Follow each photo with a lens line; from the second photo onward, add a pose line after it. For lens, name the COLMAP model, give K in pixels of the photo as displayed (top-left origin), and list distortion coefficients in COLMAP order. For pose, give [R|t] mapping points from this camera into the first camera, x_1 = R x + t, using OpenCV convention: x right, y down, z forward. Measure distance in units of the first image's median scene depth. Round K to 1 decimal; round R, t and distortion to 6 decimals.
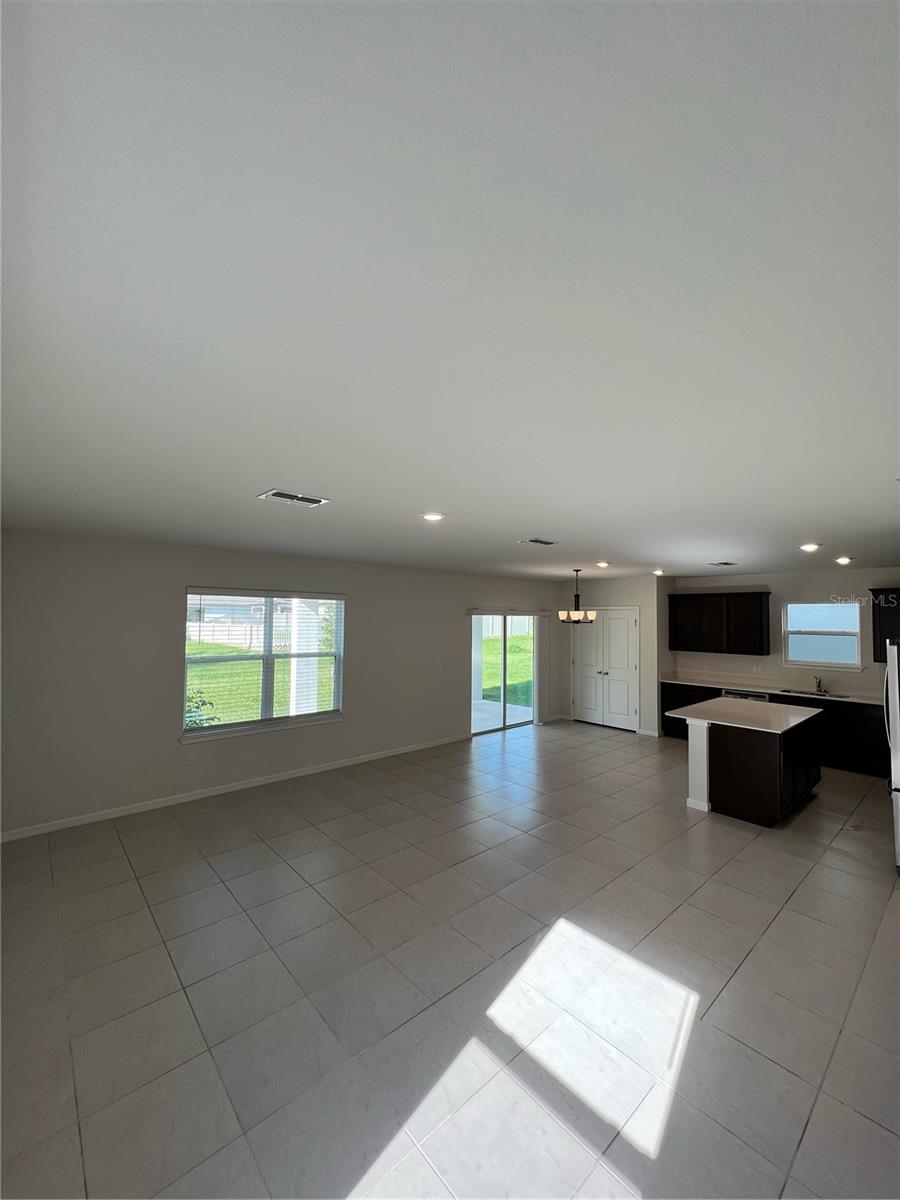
lens RADIAL K [[481.4, 0, 445.8], [0, 481.4, 601.8], [0, 0, 1]] dist [0.001857, -0.000012]
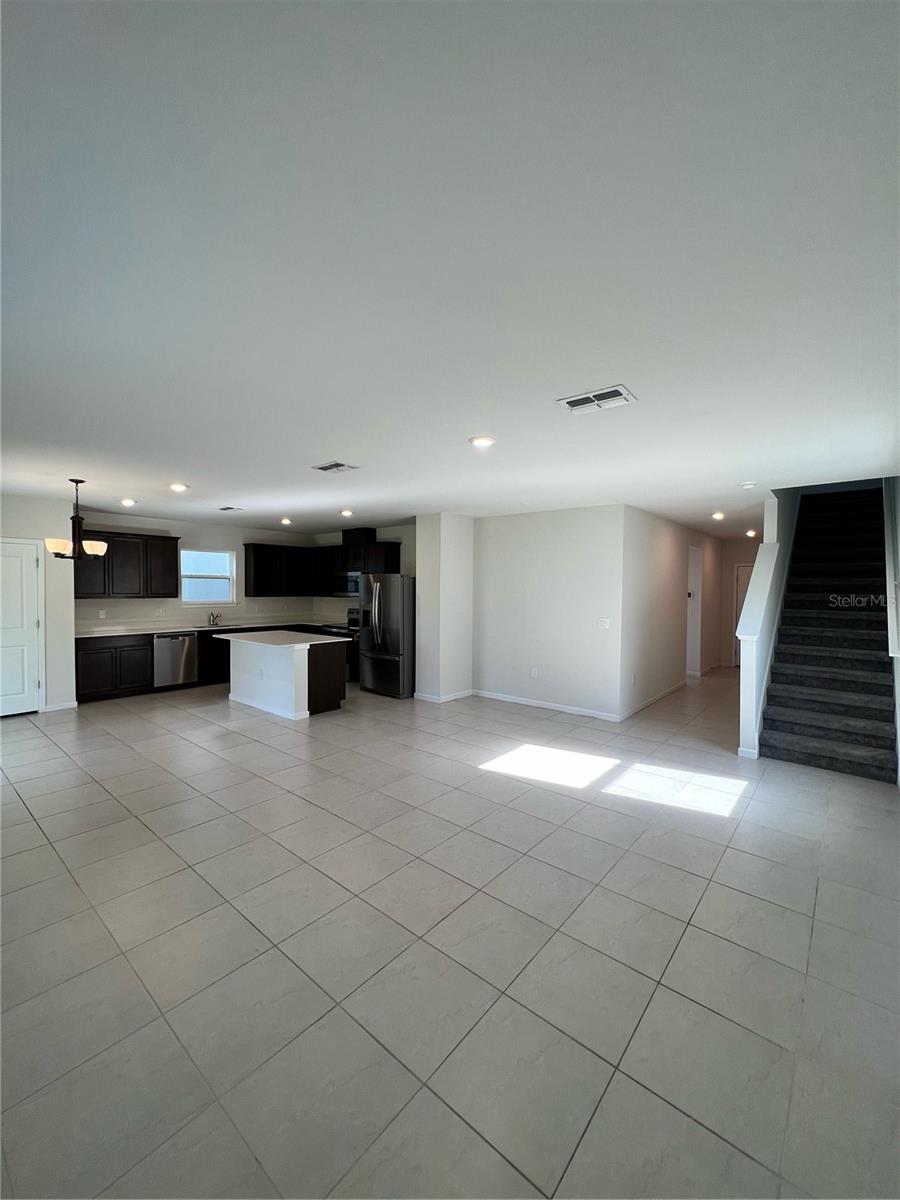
lens RADIAL K [[481.4, 0, 455.1], [0, 481.4, 602.5], [0, 0, 1]] dist [0.001857, -0.000012]
pose [[-0.156760, -0.042933, 0.986703, -0.480962], [-0.044255, 0.998357, 0.036409, 0.057194], [-0.986645, -0.037960, -0.158402, 0.567665]]
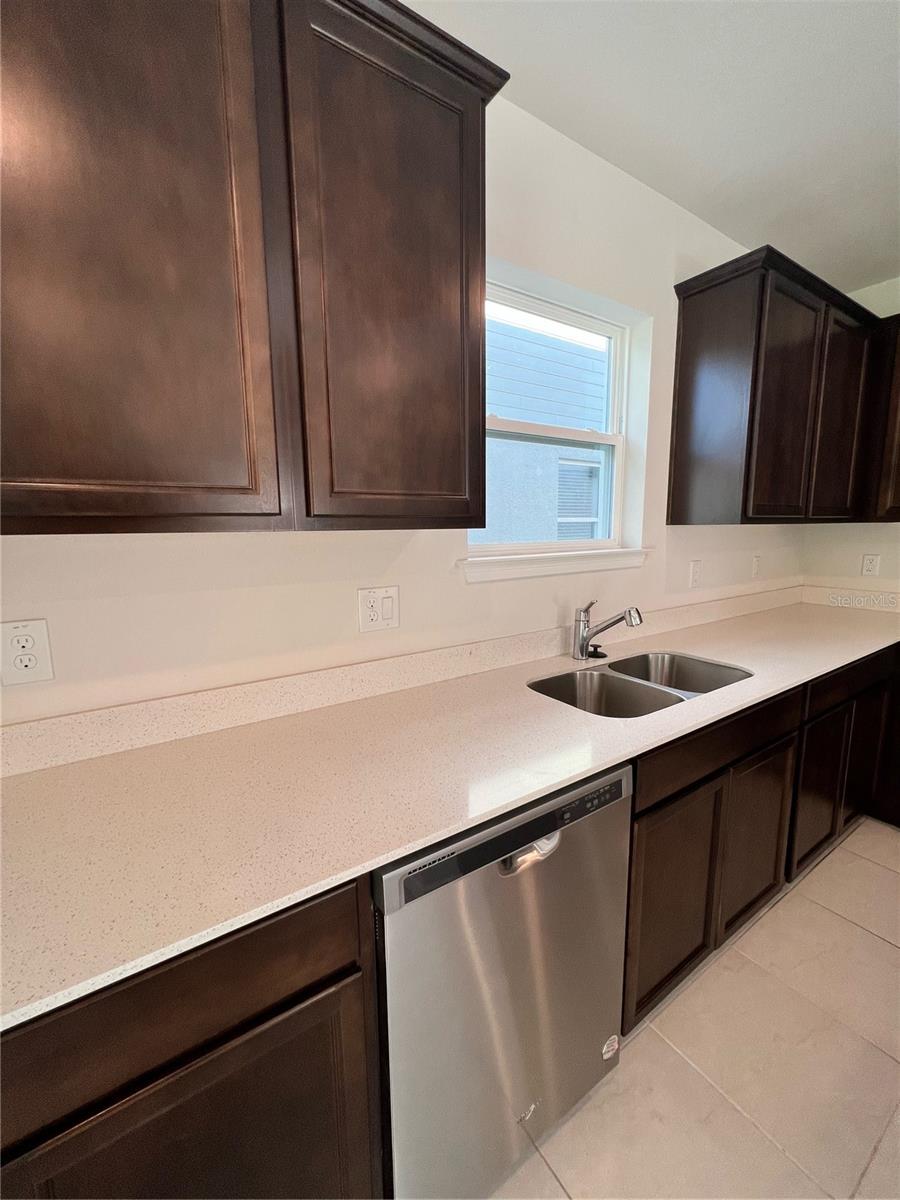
lens RADIAL K [[483.3, 0, 444.7], [0, 483.3, 596.4], [0, 0, 1]] dist [0.000090, 0.000075]
pose [[0.135300, -0.153532, 0.978837, 0.496501], [-0.020281, 0.987285, 0.157660, 0.110090], [-0.990597, -0.041183, 0.130465, 0.994021]]
